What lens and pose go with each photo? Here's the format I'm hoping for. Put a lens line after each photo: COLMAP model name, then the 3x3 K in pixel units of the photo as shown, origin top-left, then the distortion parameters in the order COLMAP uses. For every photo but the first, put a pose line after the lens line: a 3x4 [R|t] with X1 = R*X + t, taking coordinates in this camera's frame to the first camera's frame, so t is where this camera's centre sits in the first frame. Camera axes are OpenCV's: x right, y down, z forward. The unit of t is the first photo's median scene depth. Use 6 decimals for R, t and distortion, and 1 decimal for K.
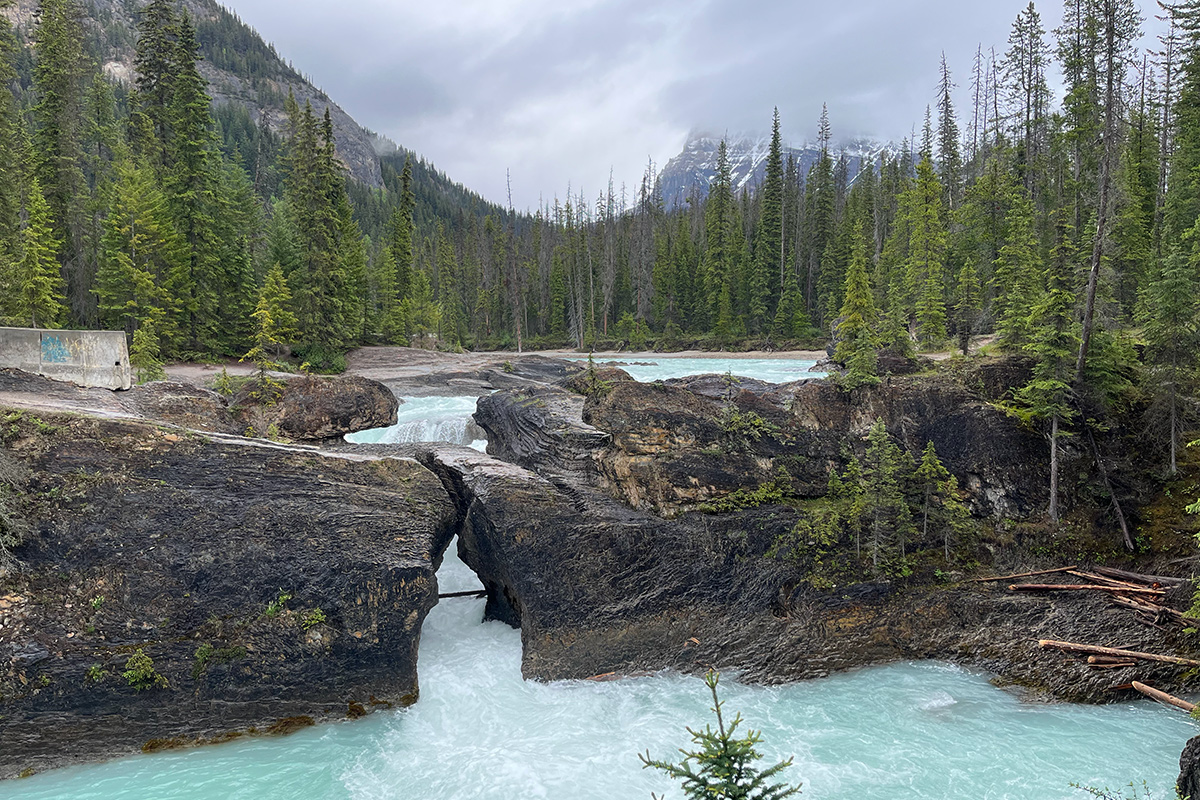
lens RADIAL K [[958.0, 0, 601.2], [0, 958.0, 395.3], [0, 0, 1]] dist [0.047252, -0.037714]
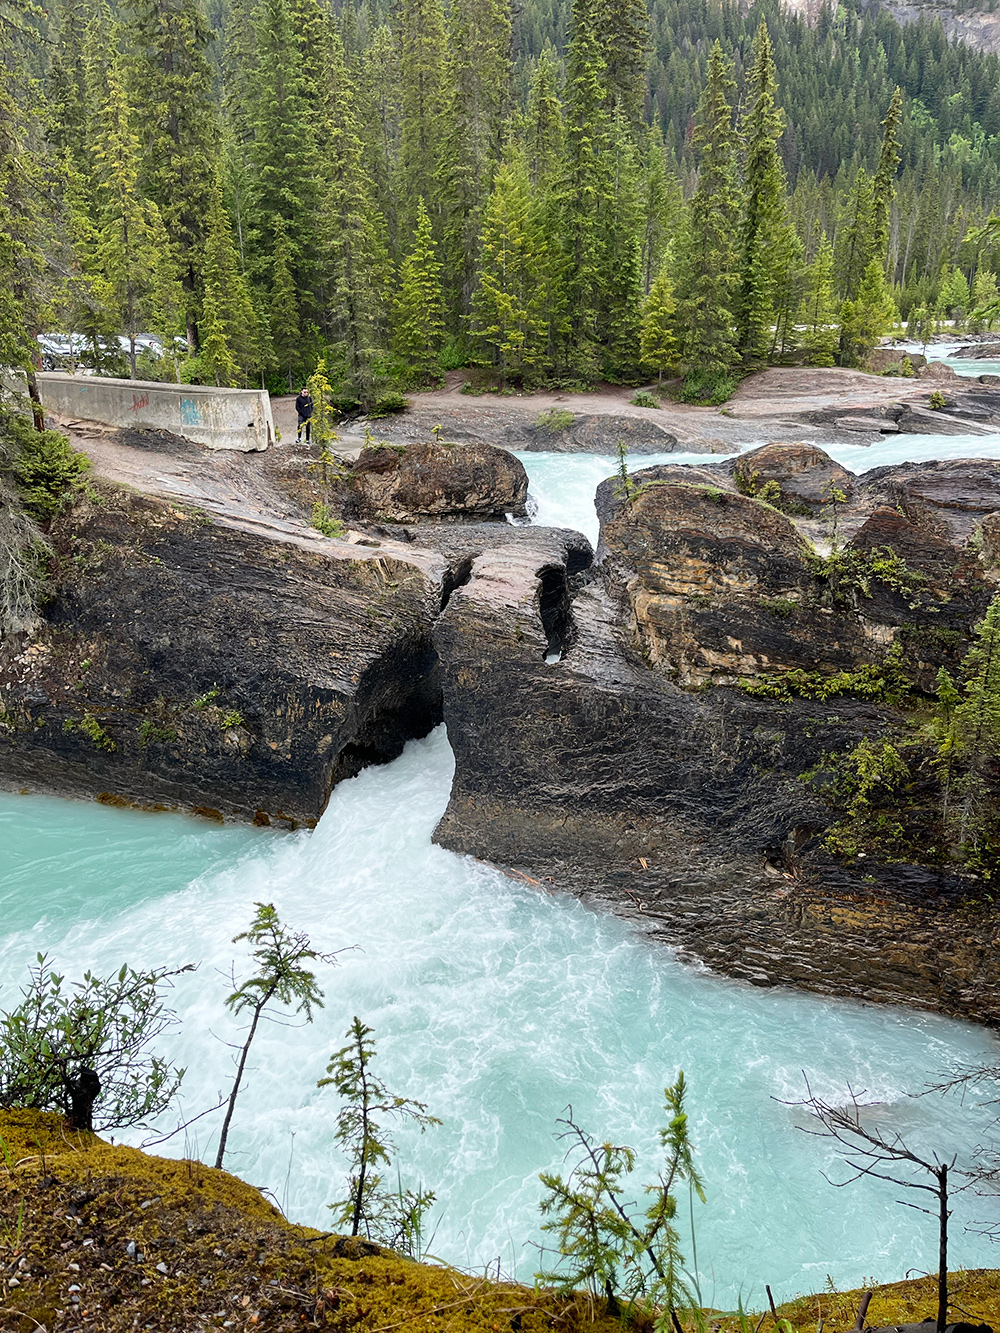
lens RADIAL K [[1048.9, 0, 500.1], [0, 1048.9, 667.7], [0, 0, 1]] dist [0.041912, -0.009304]
pose [[0.707950, 0.205913, -0.675579, 0.516293], [-0.018725, 0.961691, 0.273496, -0.100473], [0.706014, -0.180971, 0.684685, 0.395954]]
